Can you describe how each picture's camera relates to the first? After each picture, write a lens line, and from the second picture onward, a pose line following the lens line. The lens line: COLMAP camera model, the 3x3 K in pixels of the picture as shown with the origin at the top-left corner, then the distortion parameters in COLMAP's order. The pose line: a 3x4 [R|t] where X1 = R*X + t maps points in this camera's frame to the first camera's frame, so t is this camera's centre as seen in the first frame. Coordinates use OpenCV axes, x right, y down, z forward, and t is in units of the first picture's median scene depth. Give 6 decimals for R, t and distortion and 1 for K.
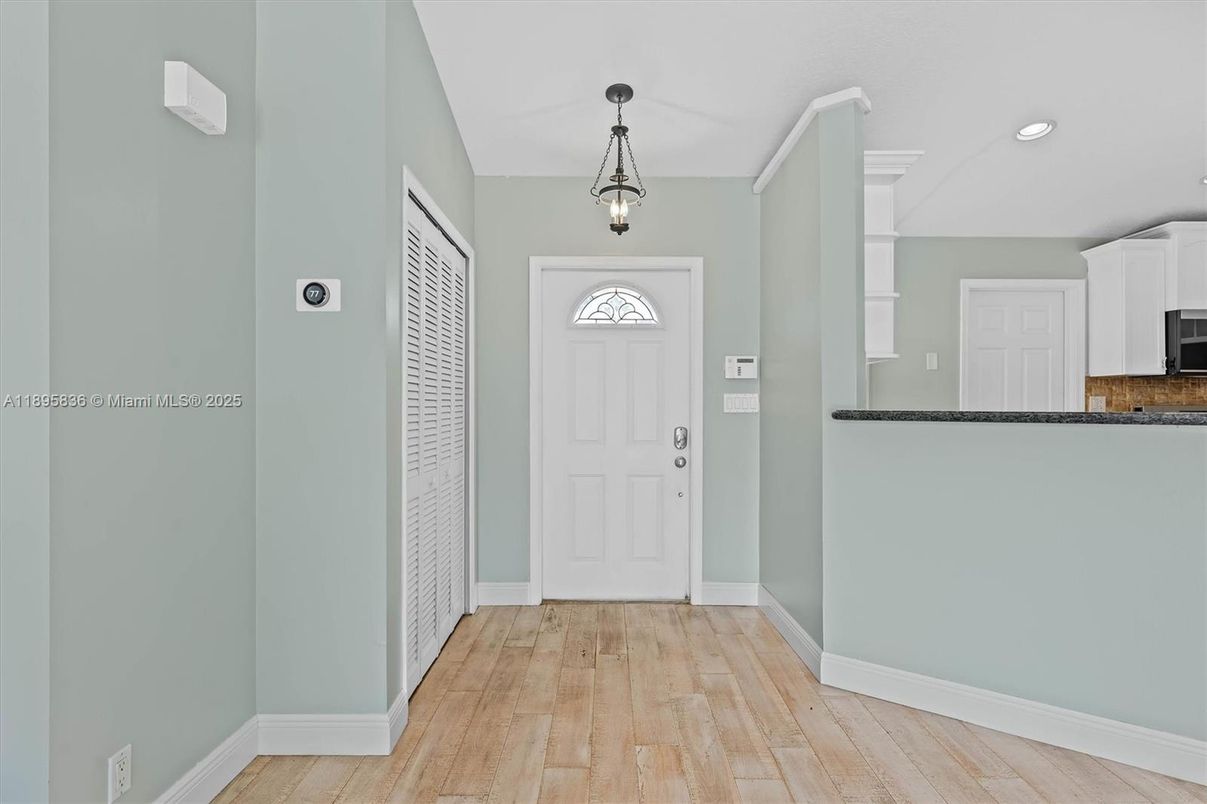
lens RADIAL K [[644.6, 0, 603.5], [0, 644.6, 402.0], [0, 0, 1]] dist [-0.003273, 0.000271]
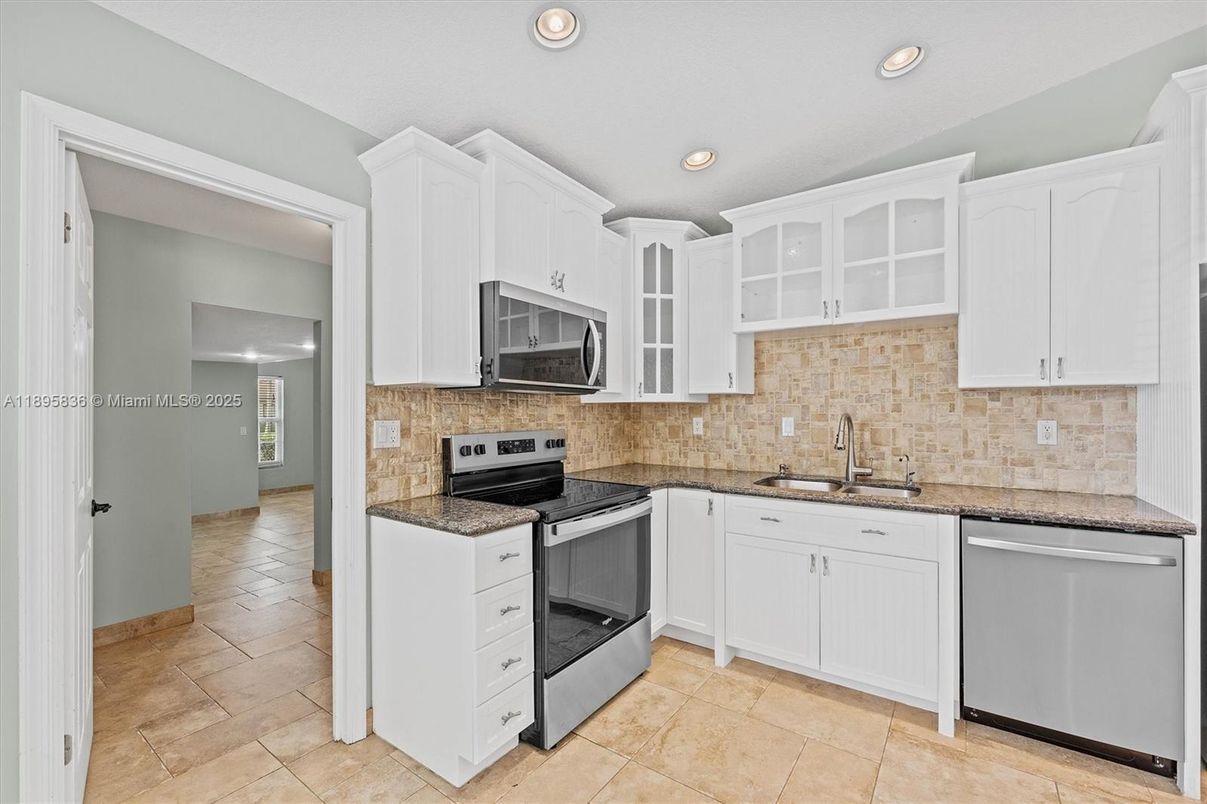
lens RADIAL K [[497.7, 0, 607.8], [0, 497.7, 412.3], [0, 0, 1]] dist [-0.003390, -0.000343]
pose [[0.577248, -0.001730, 0.816567, 0.617253], [-0.000106, 0.999998, 0.002194, -0.020252], [-0.816569, -0.001354, 0.577246, 0.694891]]
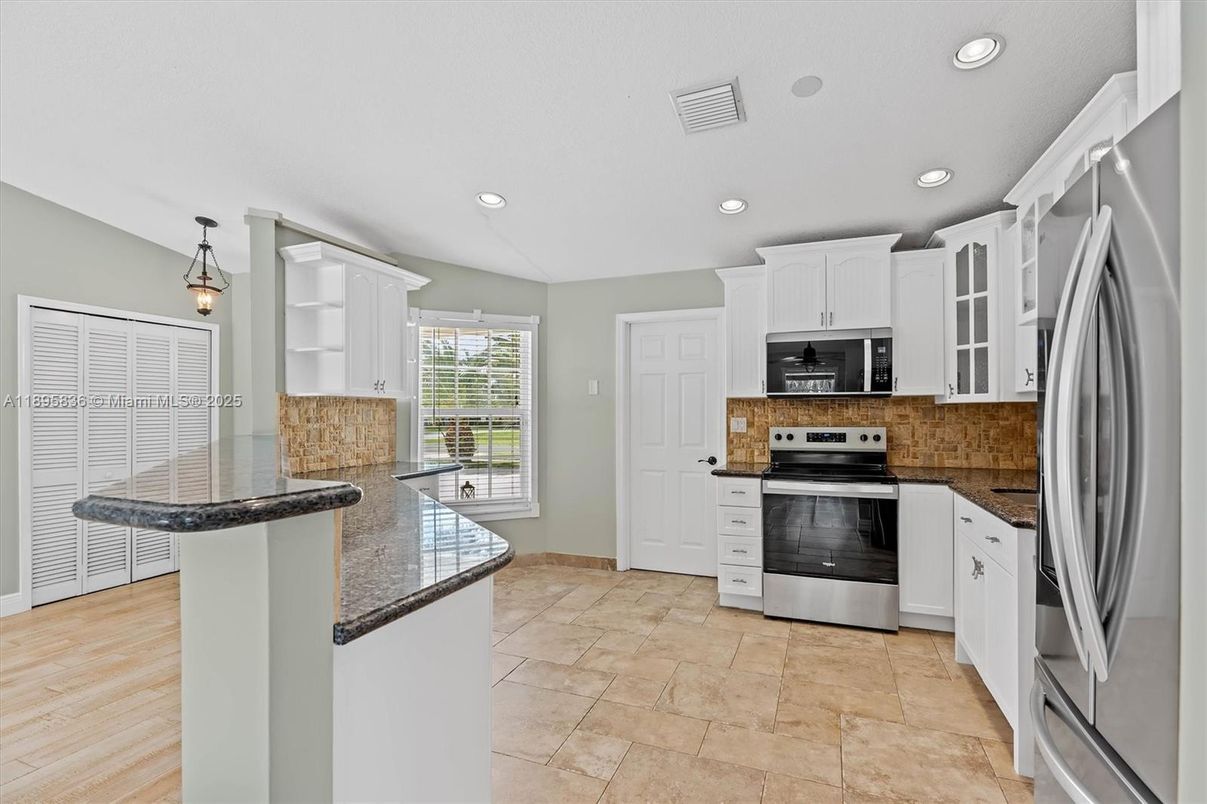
lens RADIAL K [[557.0, 0, 609.7], [0, 557.0, 408.9], [0, 0, 1]] dist [-0.001428, 0.000368]
pose [[0.933532, -0.007072, -0.358425, 1.060390], [0.005778, 0.999972, -0.004681, -0.023666], [0.358448, 0.002299, 0.933547, 0.096092]]
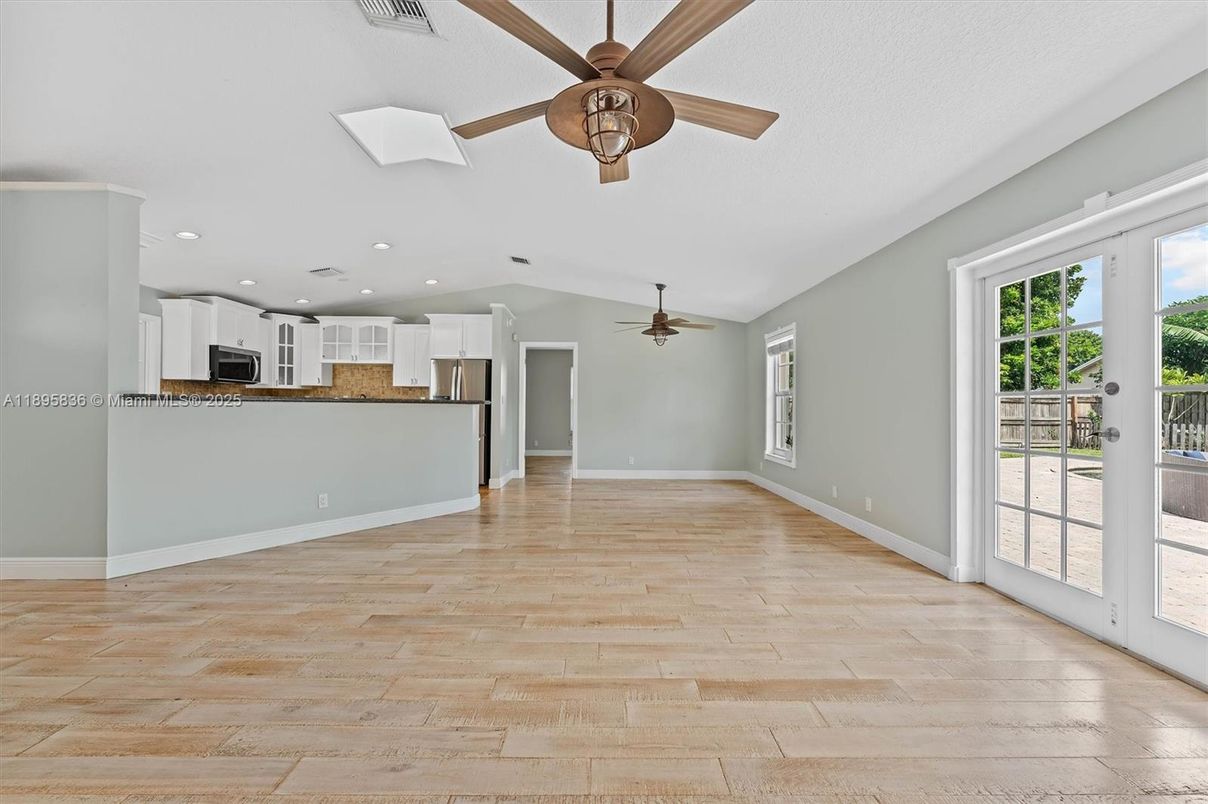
lens RADIAL K [[499.0, 0, 607.5], [0, 499.0, 404.9], [0, 0, 1]] dist [-0.003130, -0.000001]
pose [[-0.014988, 0.003451, 0.999882, -0.572807], [-0.008950, 0.999954, -0.003586, 0.022250], [-0.999848, -0.009003, -0.014957, -0.088276]]
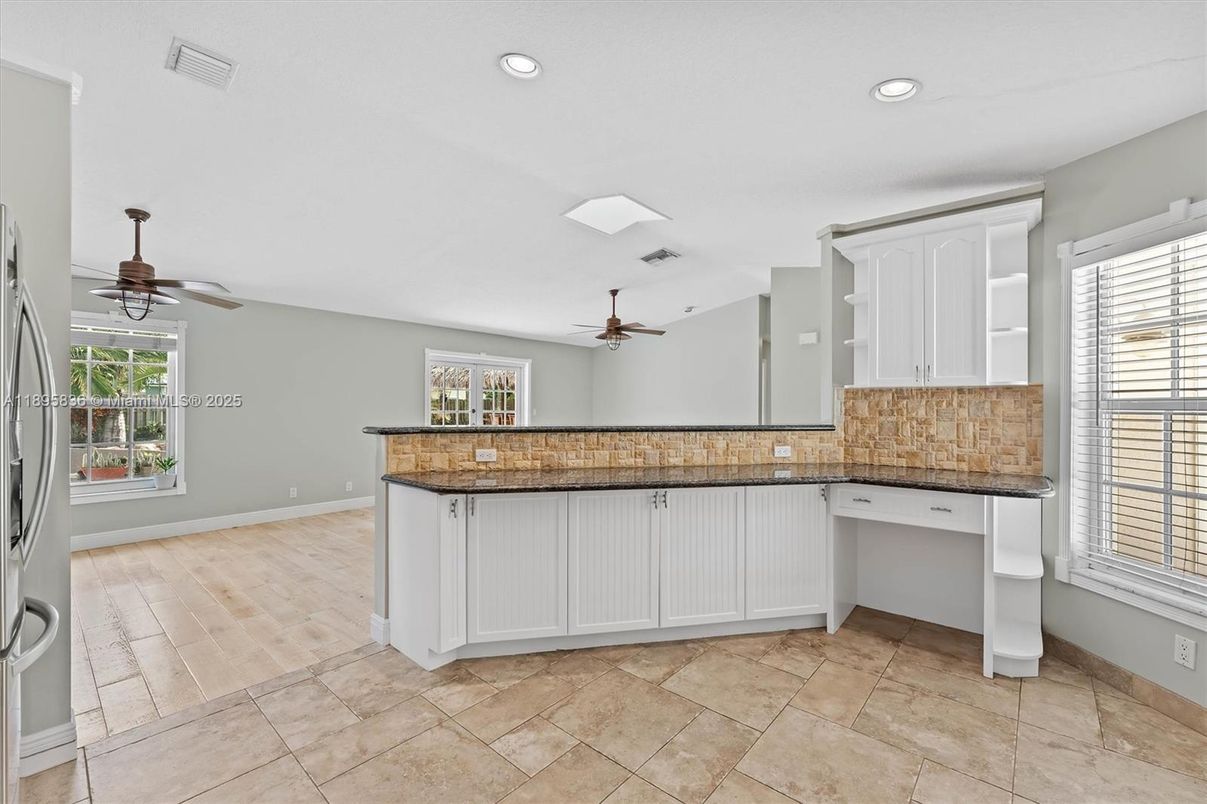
lens RADIAL K [[498.6, 0, 607.0], [0, 498.6, 404.9], [0, 0, 1]] dist [-0.003130, -0.000001]
pose [[-0.653265, -0.002416, -0.757126, 1.170789], [0.000343, 0.999994, -0.003486, -0.022256], [0.757130, -0.002537, -0.653260, 0.963327]]
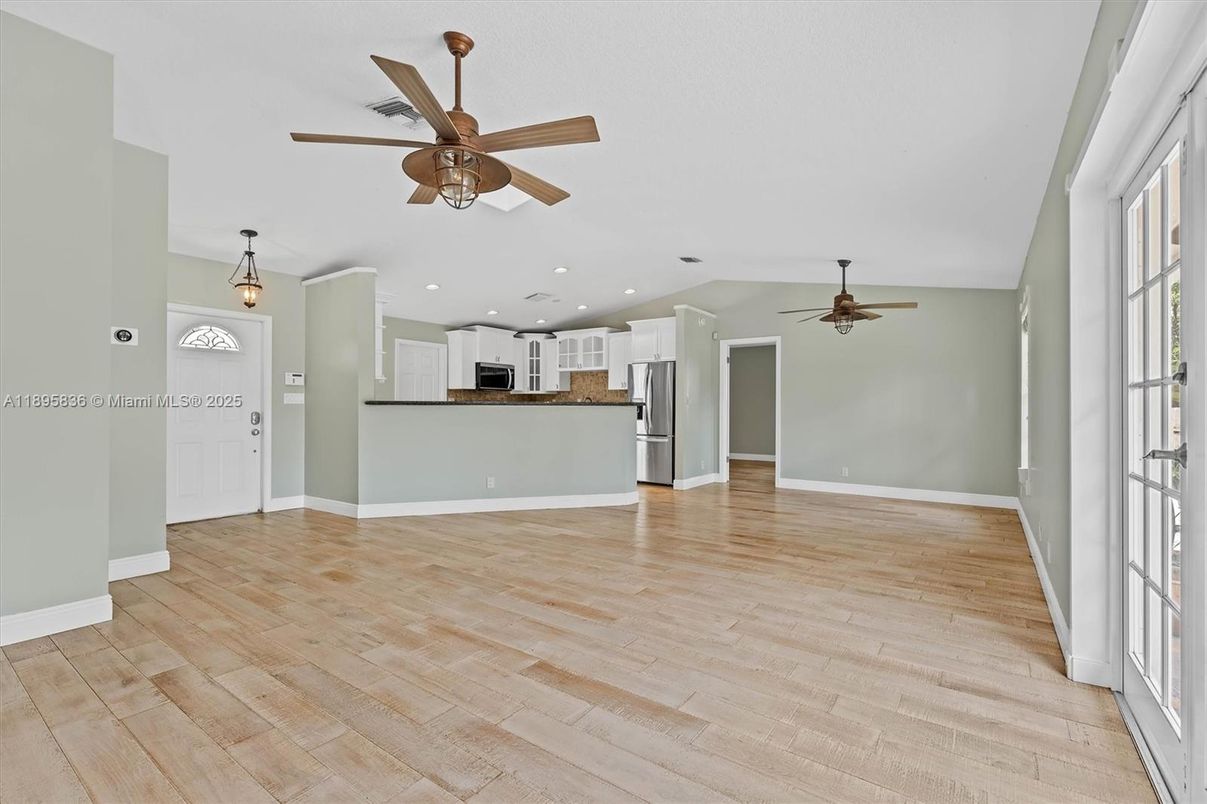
lens RADIAL K [[538.3, 0, 609.4], [0, 538.3, 405.0], [0, 0, 1]] dist [-0.001486, -0.000174]
pose [[0.577520, 0.003390, 0.816369, -0.505654], [-0.003532, 0.999992, -0.001653, 0.019001], [-0.816369, -0.001929, 0.577528, -0.602668]]
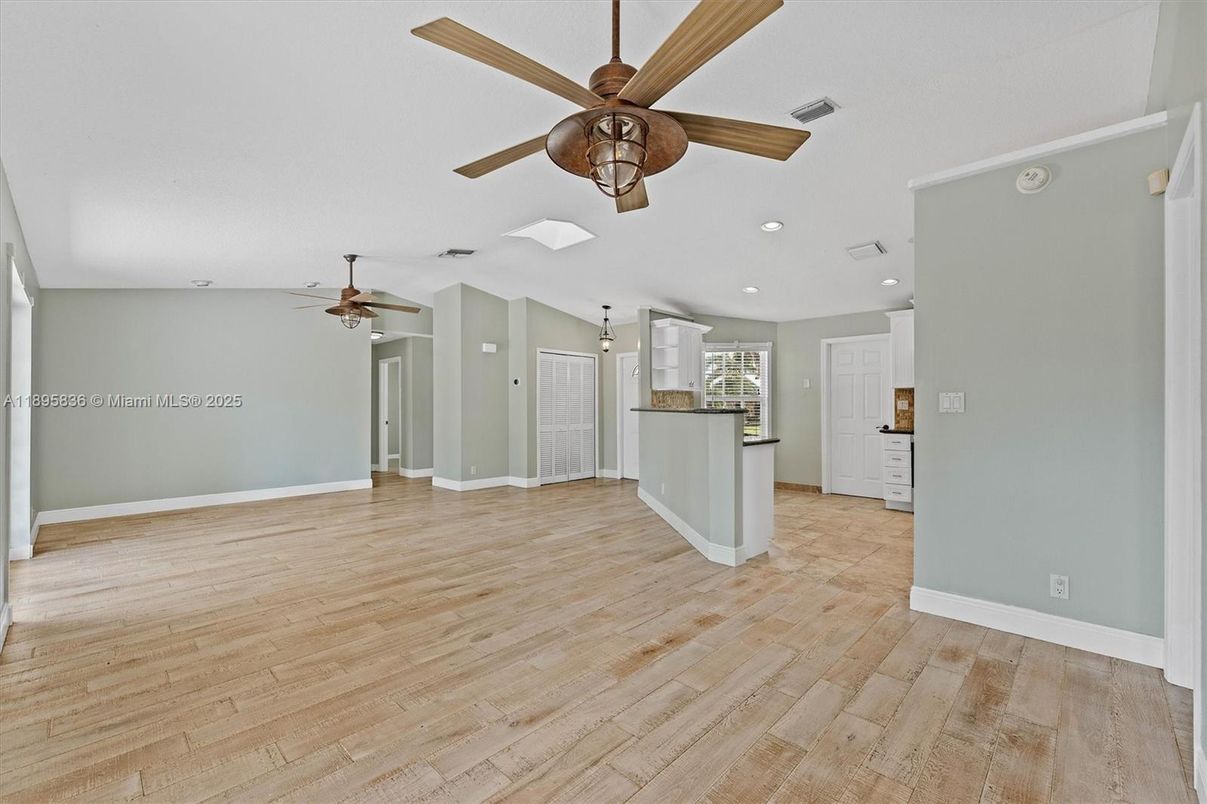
lens RADIAL K [[507.3, 0, 603.5], [0, 507.3, 402.0], [0, 0, 1]] dist [-0.001100, 0.000341]
pose [[0.716887, -0.010540, -0.697110, 1.341461], [0.005282, 0.999939, -0.009688, 0.004374], [0.697169, 0.003263, 0.716899, -0.603434]]
